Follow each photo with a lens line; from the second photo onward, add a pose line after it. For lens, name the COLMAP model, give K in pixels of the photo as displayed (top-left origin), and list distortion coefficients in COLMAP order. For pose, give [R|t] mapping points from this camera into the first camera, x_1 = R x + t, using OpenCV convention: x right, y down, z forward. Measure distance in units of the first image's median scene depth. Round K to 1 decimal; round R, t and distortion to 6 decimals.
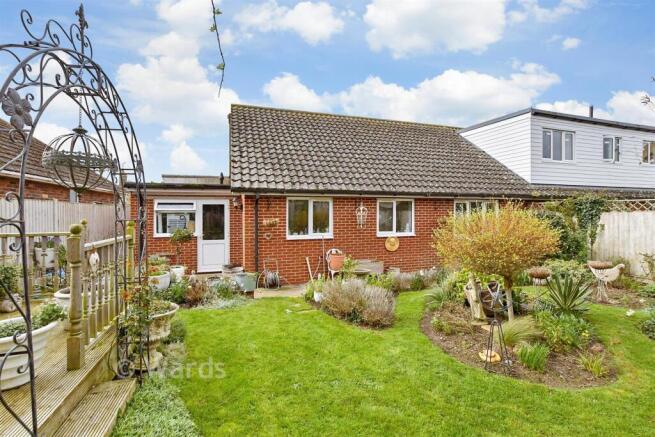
lens RADIAL K [[293.3, 0, 324.6], [0, 293.3, 214.6], [0, 0, 1]] dist [-0.013394, -0.000770]
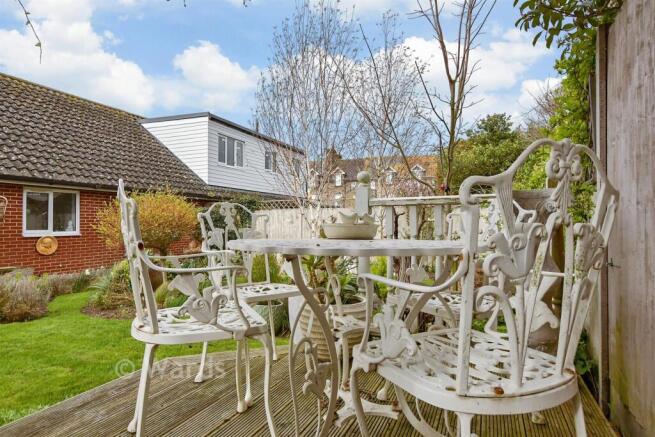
lens RADIAL K [[387.0, 0, 324.3], [0, 387.0, 222.9], [0, 0, 1]] dist [0.003086, 0.002190]
pose [[0.665501, 0.006334, 0.746370, -0.050419], [0.007673, 0.999853, -0.015327, 0.056918], [-0.746357, 0.015927, 0.665355, -0.241559]]
